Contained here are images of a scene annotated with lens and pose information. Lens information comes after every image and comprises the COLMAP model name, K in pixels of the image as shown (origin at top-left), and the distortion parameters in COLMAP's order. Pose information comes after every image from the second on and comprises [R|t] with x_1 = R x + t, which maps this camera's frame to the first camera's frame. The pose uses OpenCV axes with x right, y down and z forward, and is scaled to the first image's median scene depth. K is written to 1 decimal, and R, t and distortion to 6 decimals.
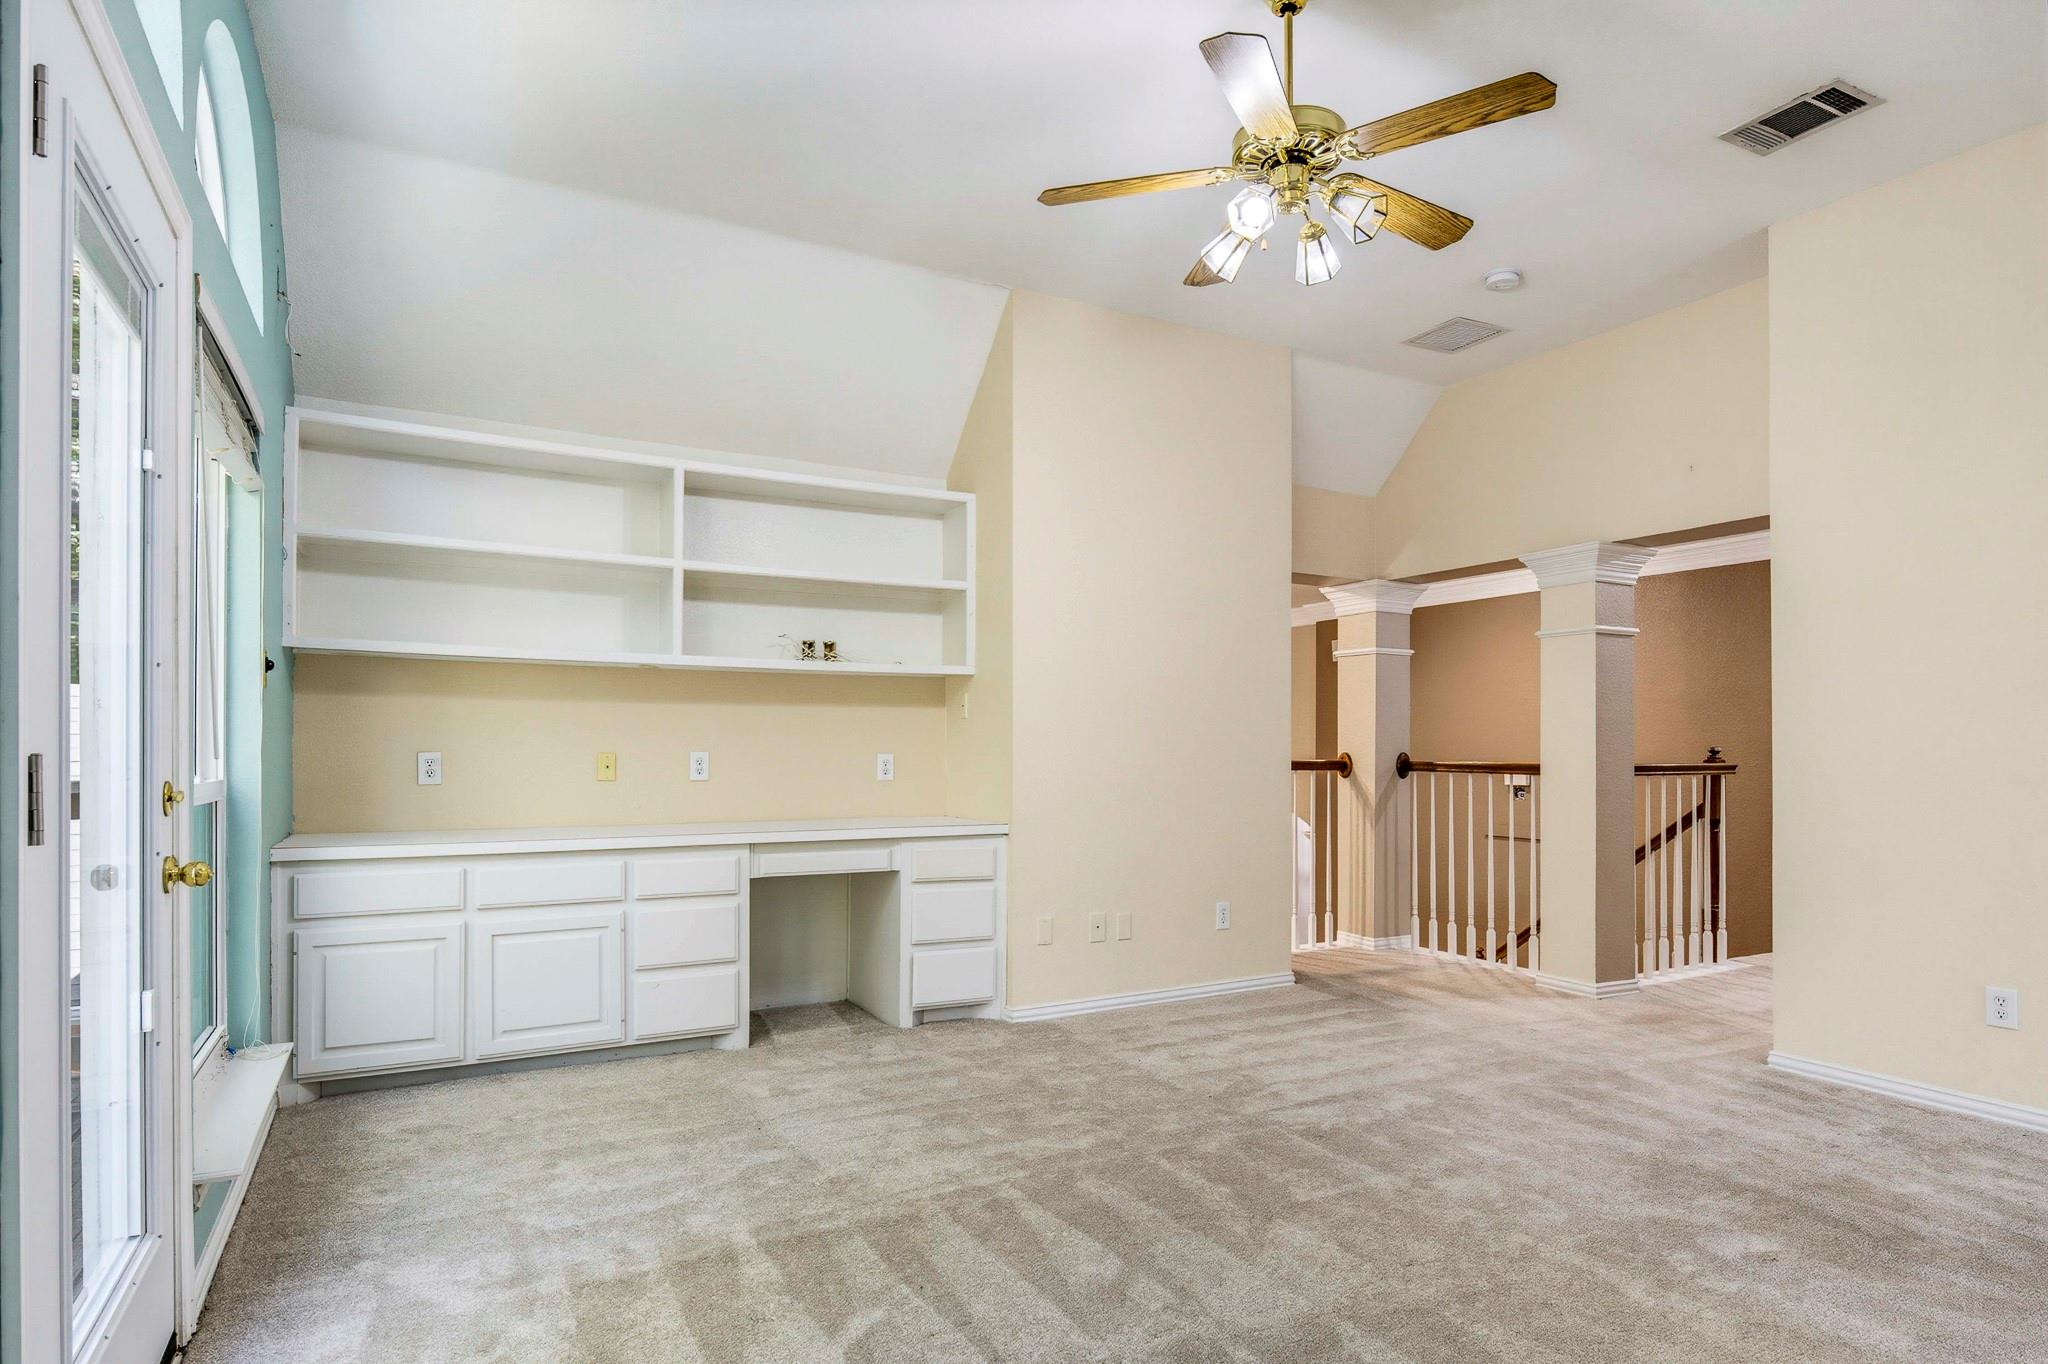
lens RADIAL K [[1106.4, 0, 1028.0], [0, 1106.4, 751.9], [0, 0, 1]] dist [-0.000792, -0.007484]
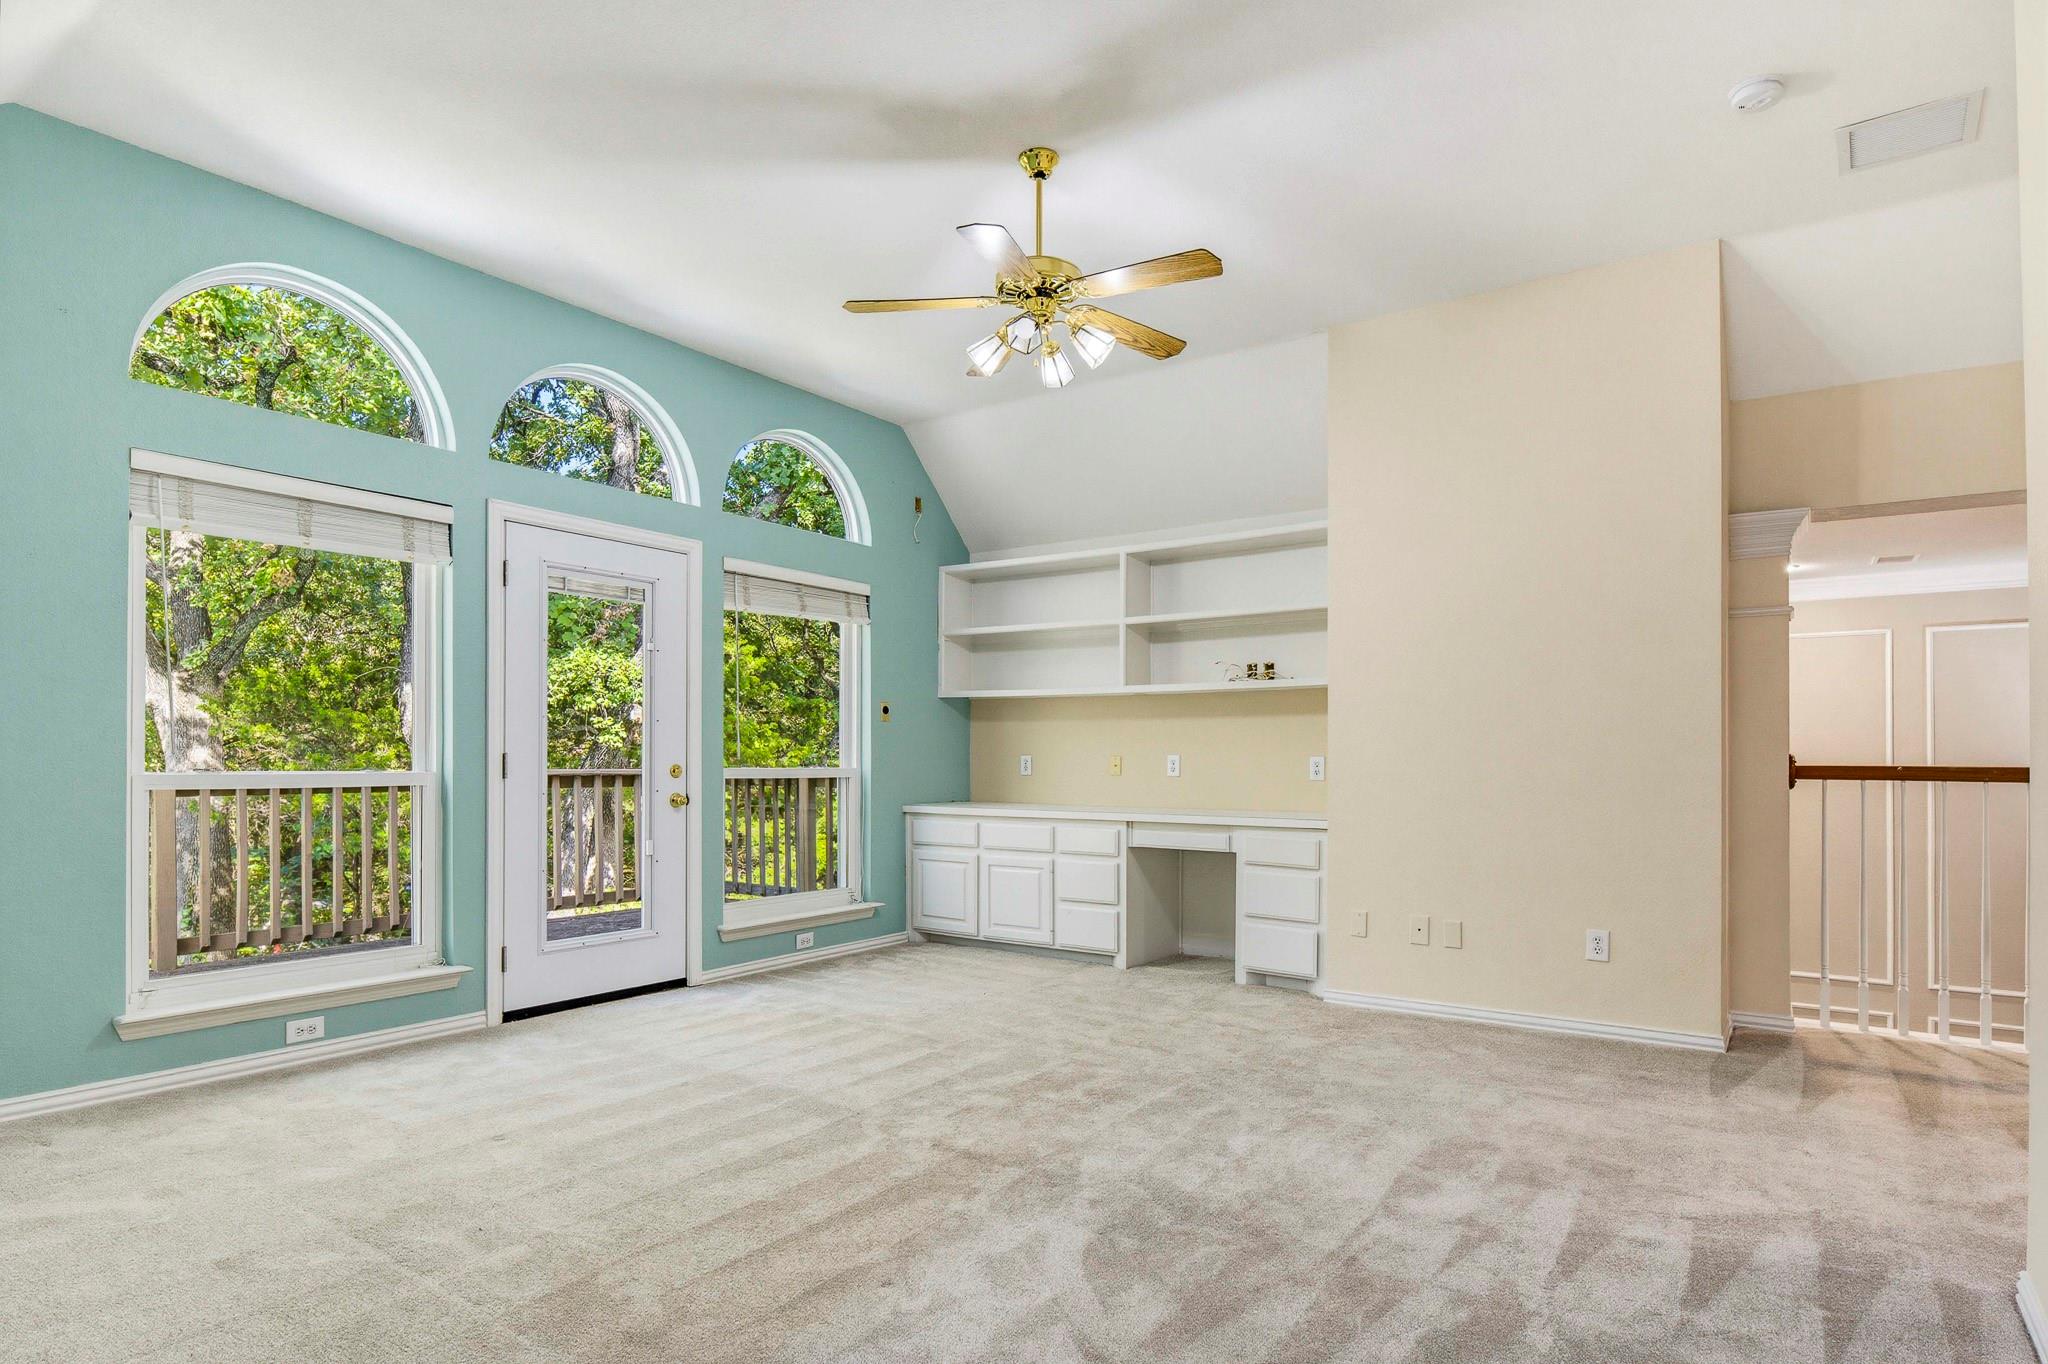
lens RADIAL K [[1106.4, 0, 1028.0], [0, 1106.4, 751.9], [0, 0, 1]] dist [-0.000792, -0.007484]
pose [[0.442534, -0.004731, -0.896739, 0.897716], [0.000179, 0.999987, -0.005187, 0.003486], [0.896752, 0.002135, 0.442529, 0.266835]]
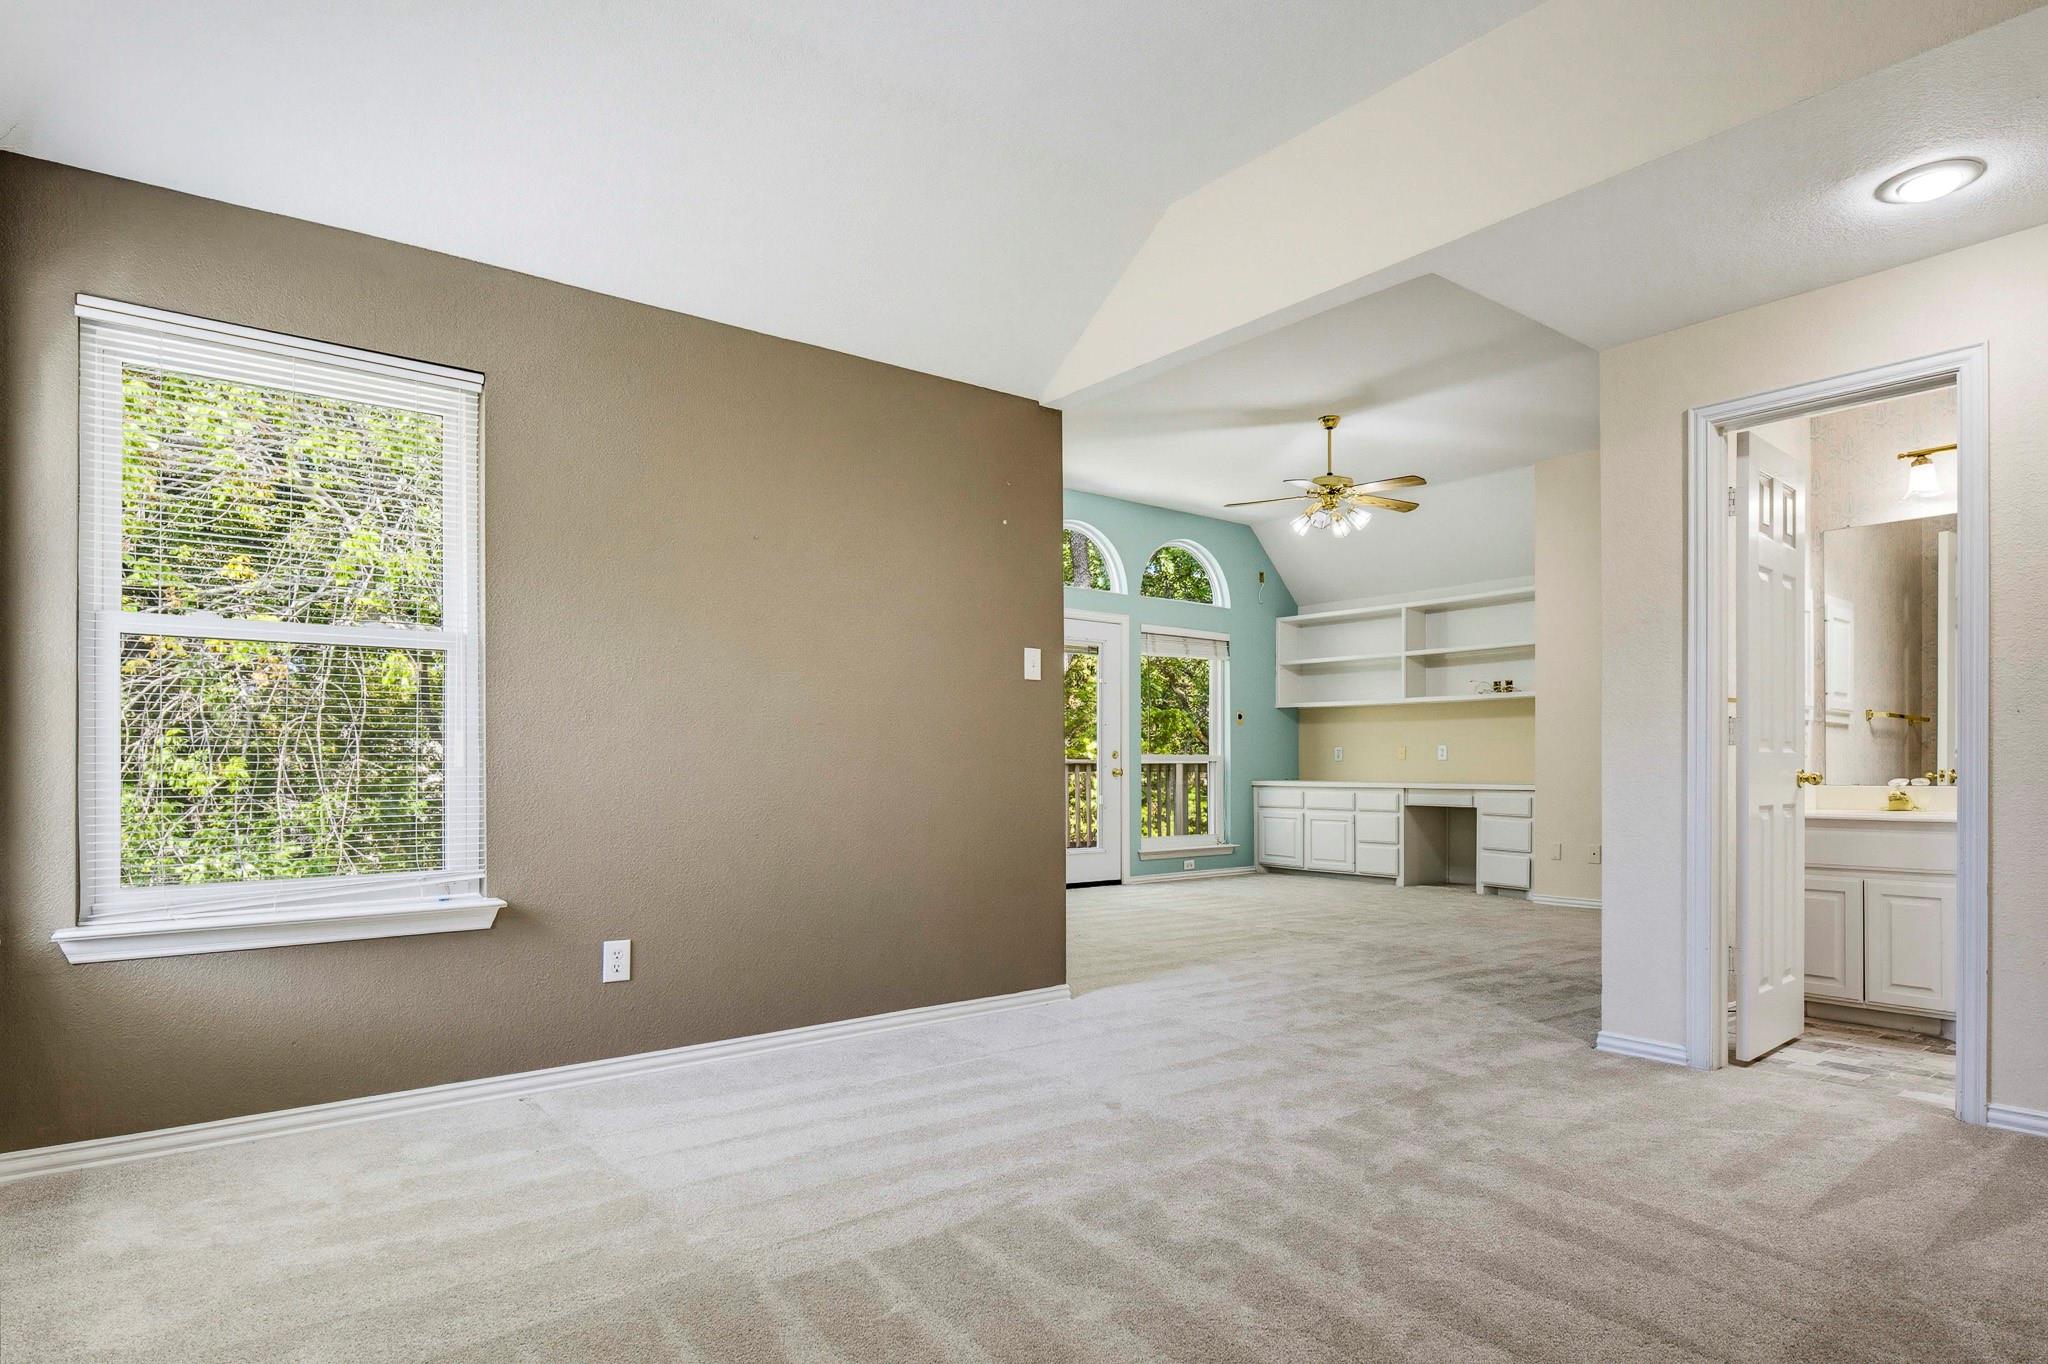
lens RADIAL K [[1106.4, 0, 1028.0], [0, 1106.4, 751.9], [0, 0, 1]] dist [-0.000792, -0.007484]
pose [[0.155285, -0.013561, -0.987777, 1.631310], [-0.000095, 0.999906, -0.013742, 0.041845], [0.987870, 0.002228, 0.155269, -0.021431]]
